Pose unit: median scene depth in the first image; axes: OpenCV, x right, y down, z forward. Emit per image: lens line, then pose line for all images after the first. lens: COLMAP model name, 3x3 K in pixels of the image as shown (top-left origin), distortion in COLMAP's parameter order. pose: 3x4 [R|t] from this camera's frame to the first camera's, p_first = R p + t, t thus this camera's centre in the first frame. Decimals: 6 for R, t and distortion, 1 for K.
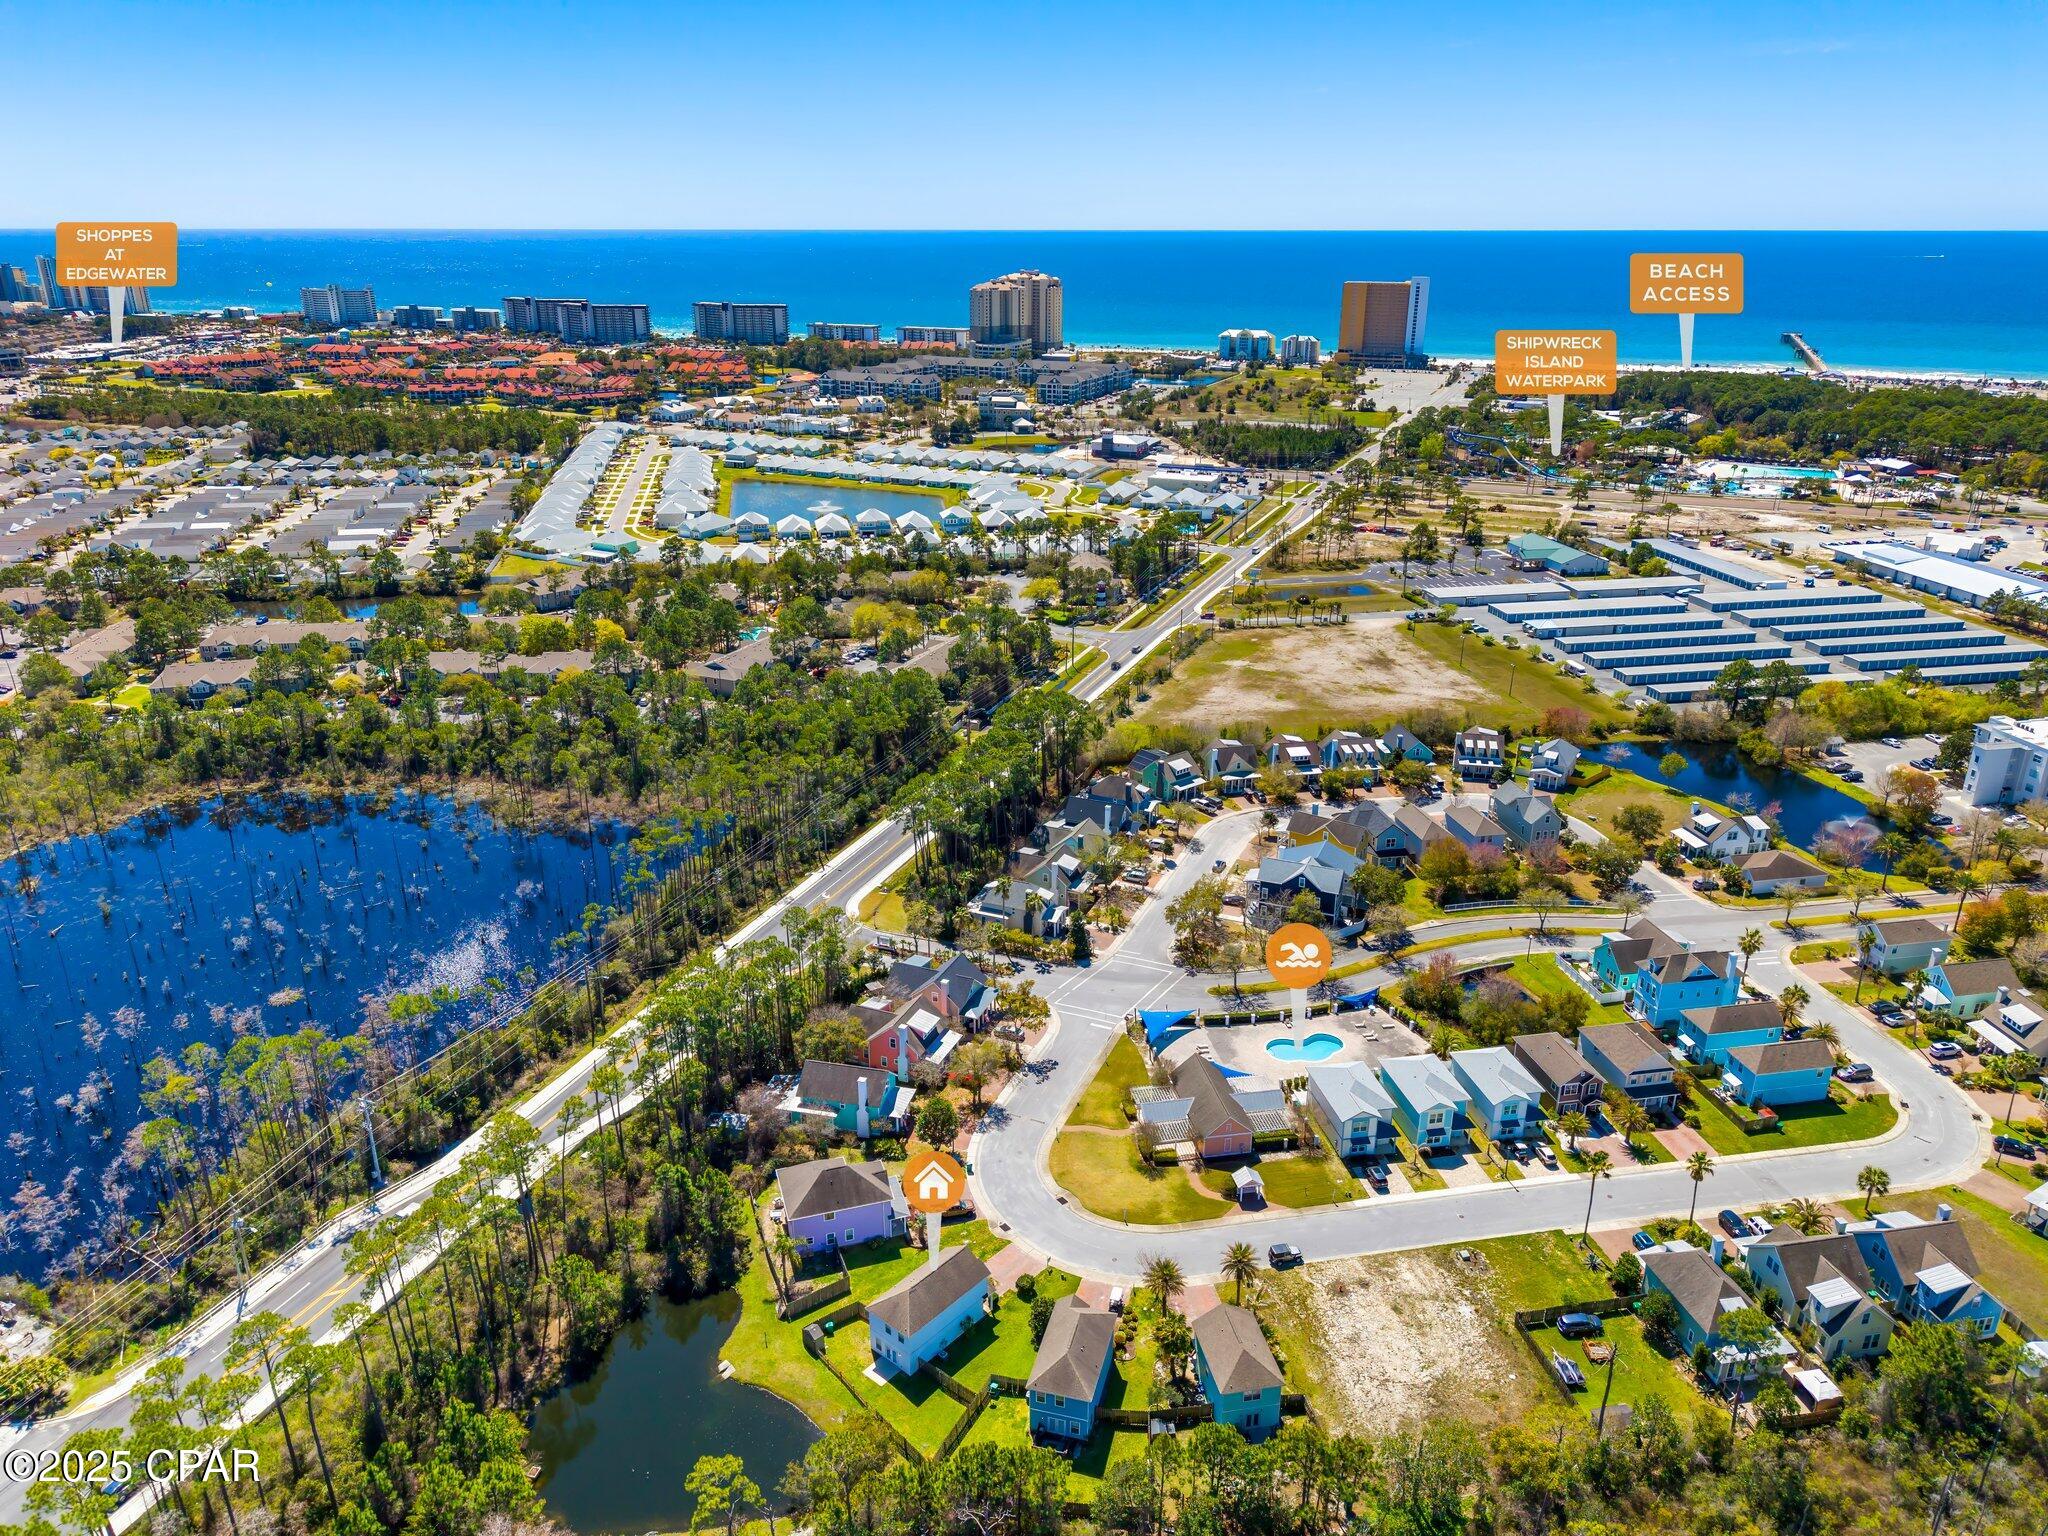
lens RADIAL K [[1414.2, 0, 1026.2], [0, 1414.2, 709.2], [0, 0, 1]] dist [0.045969, -0.062904]
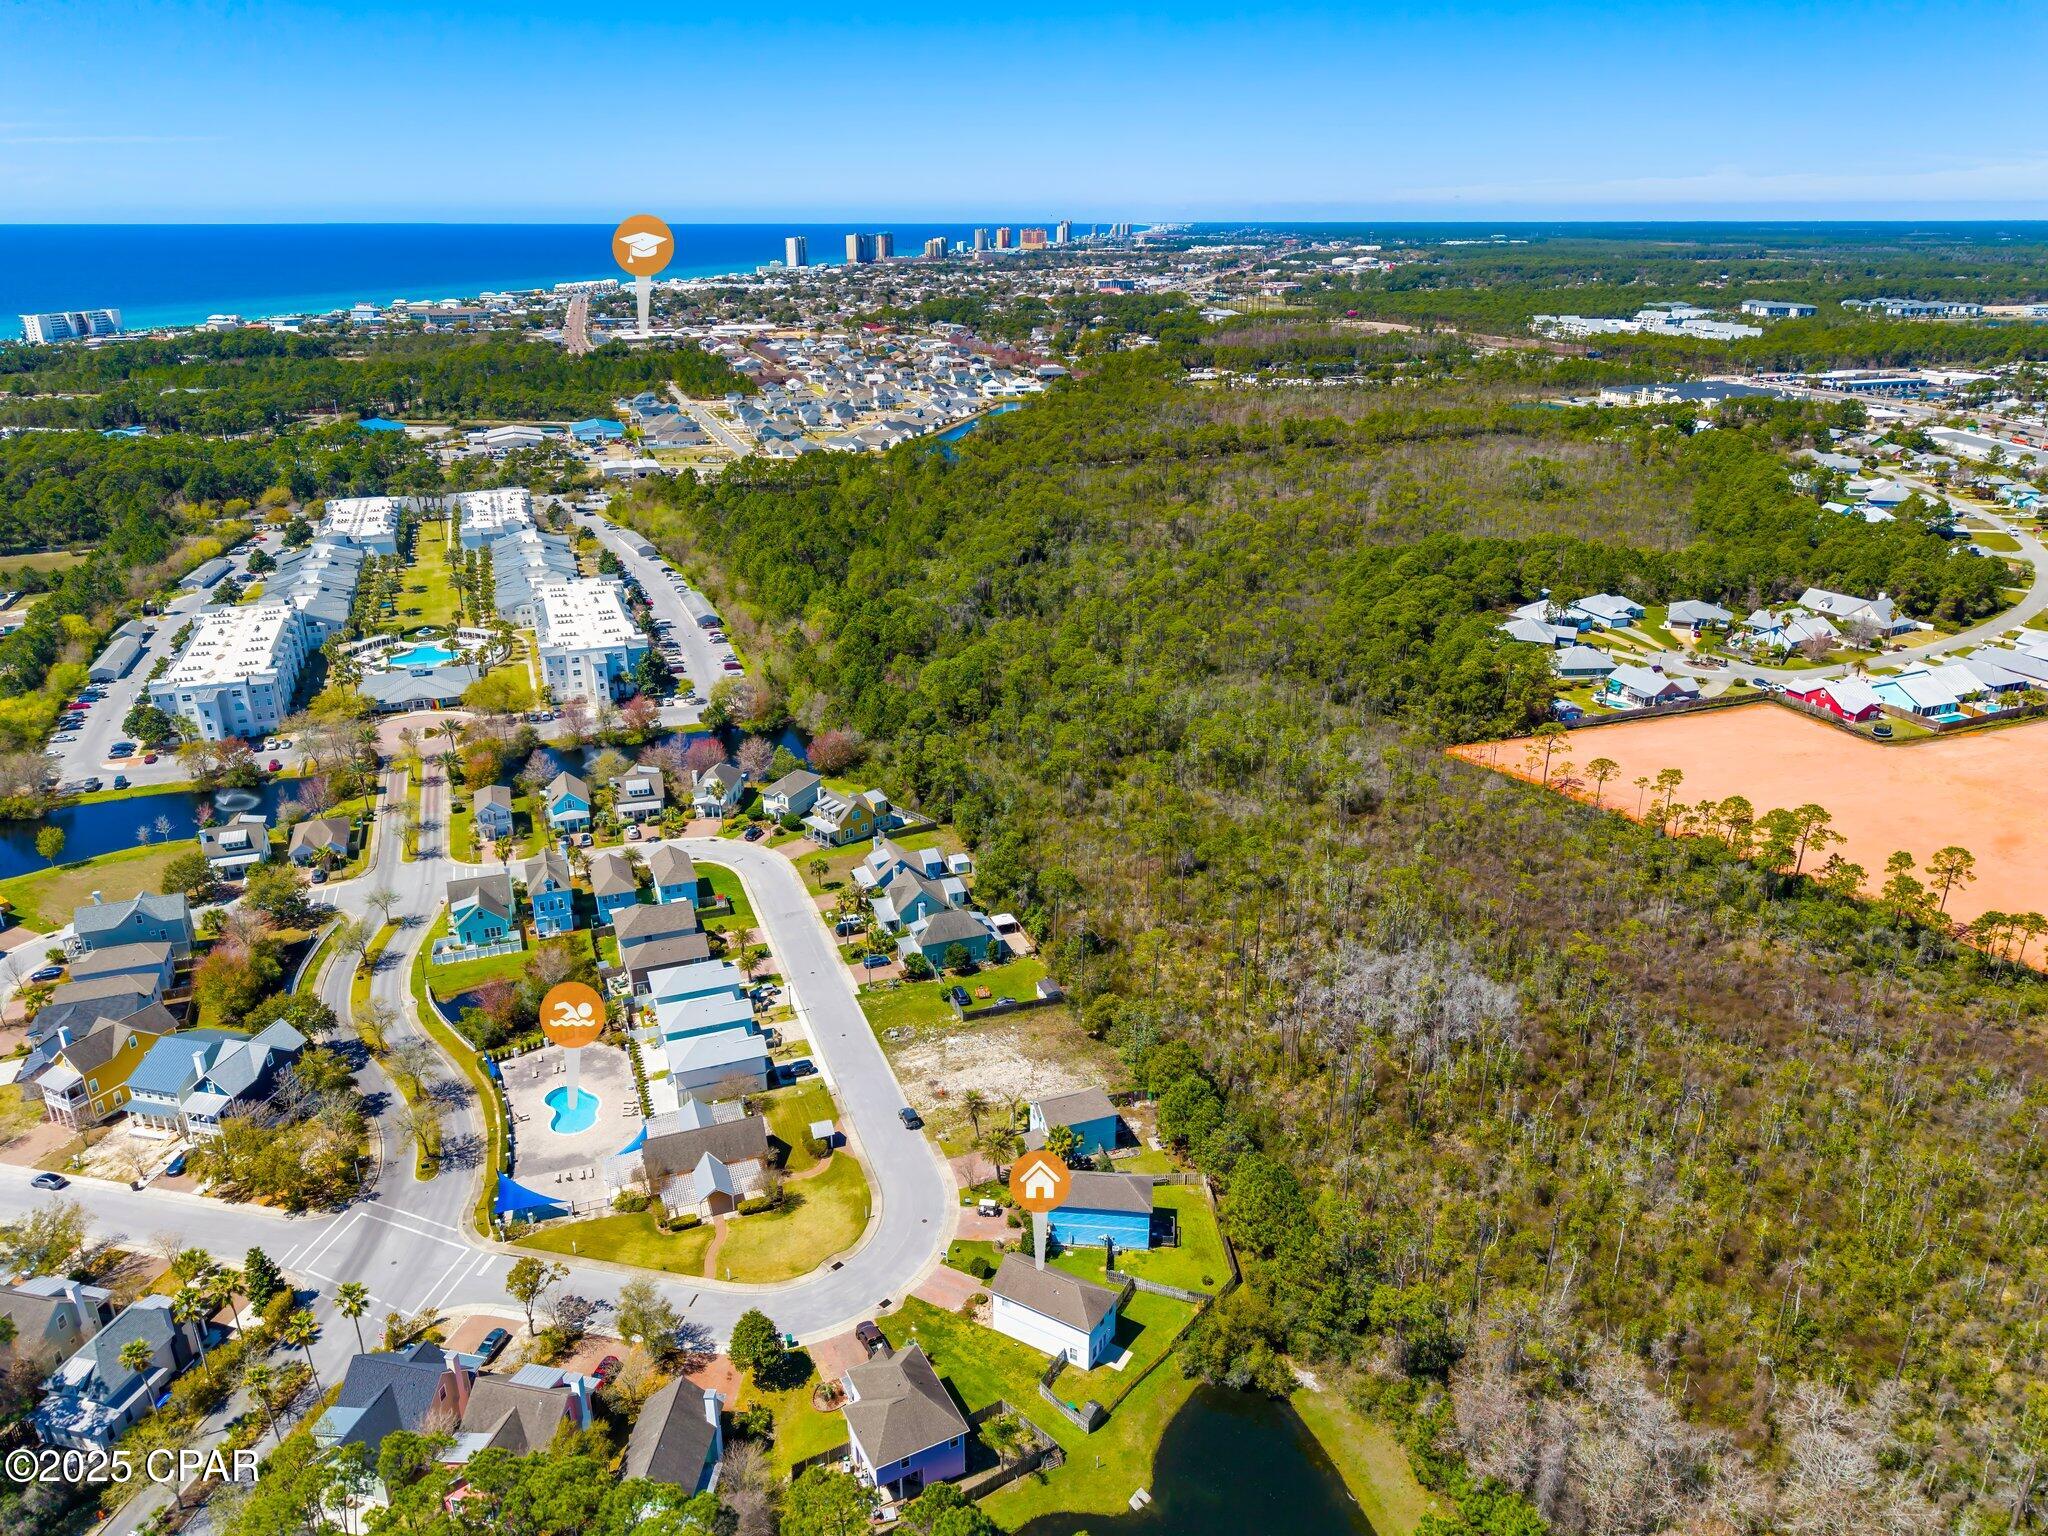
lens RADIAL K [[1414.2, 0, 1026.2], [0, 1414.2, 709.2], [0, 0, 1]] dist [0.045969, -0.062904]
pose [[-0.173371, -0.319297, 0.931661, -0.435188], [0.316627, 0.877694, 0.359722, -0.157192], [-0.932572, 0.357354, -0.051069, 0.466838]]
